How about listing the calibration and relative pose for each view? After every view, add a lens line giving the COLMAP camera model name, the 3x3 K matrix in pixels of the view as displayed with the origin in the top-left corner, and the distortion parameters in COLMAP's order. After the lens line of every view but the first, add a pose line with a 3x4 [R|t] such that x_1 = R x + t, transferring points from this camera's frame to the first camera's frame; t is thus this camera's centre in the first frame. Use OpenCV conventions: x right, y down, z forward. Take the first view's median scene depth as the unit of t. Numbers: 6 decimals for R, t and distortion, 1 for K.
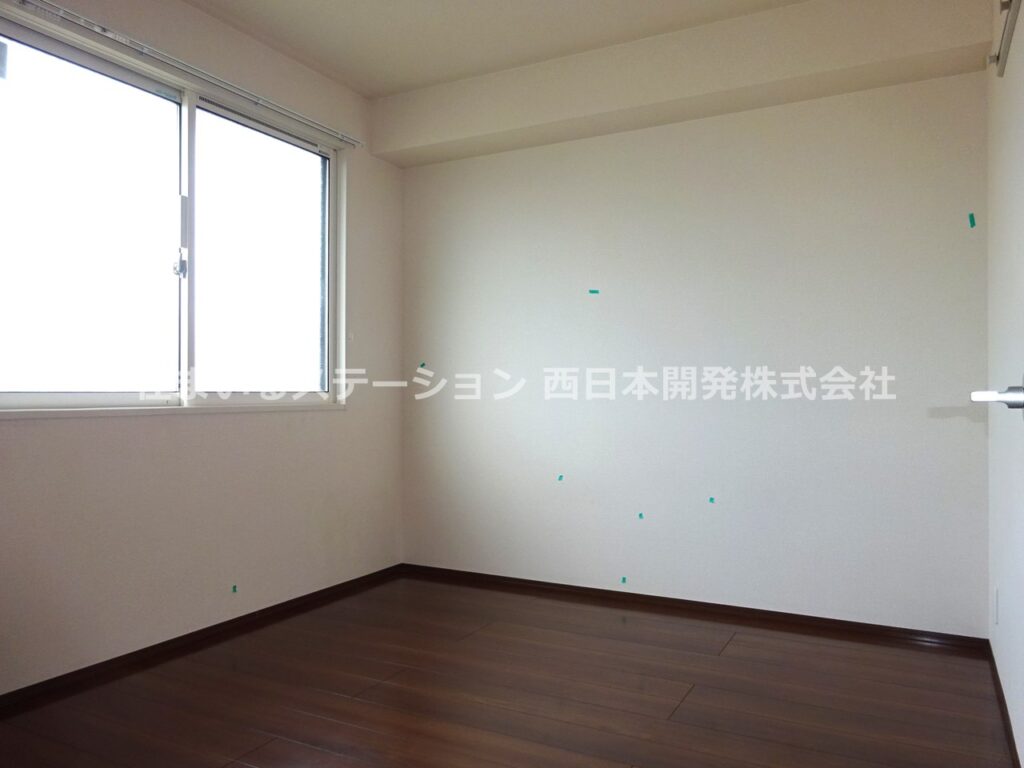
lens RADIAL K [[758.7, 0, 512.0], [0, 758.7, 384.0], [0, 0, 1]] dist [0.005157, -0.002849]
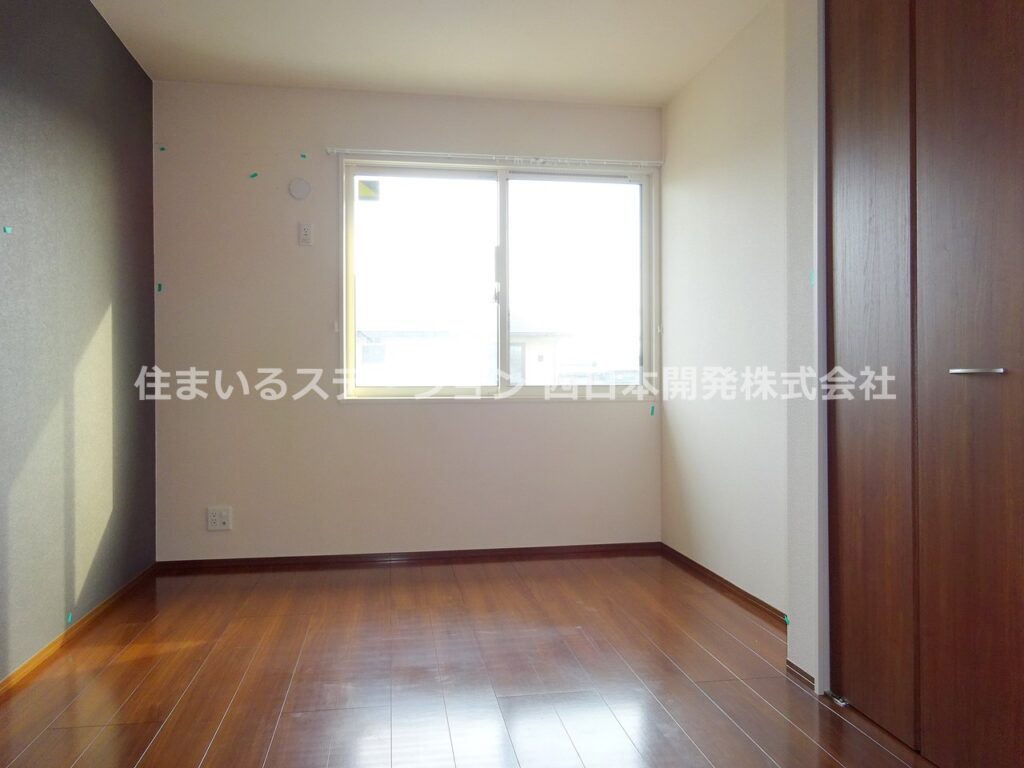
lens RADIAL K [[758.7, 0, 512.0], [0, 758.7, 384.0], [0, 0, 1]] dist [0.005157, -0.002849]
pose [[0.607547, -0.004566, -0.794271, 0.673034], [0.009726, 0.999951, 0.001691, 0.000831], [0.794224, -0.008752, 0.607561, 0.173096]]
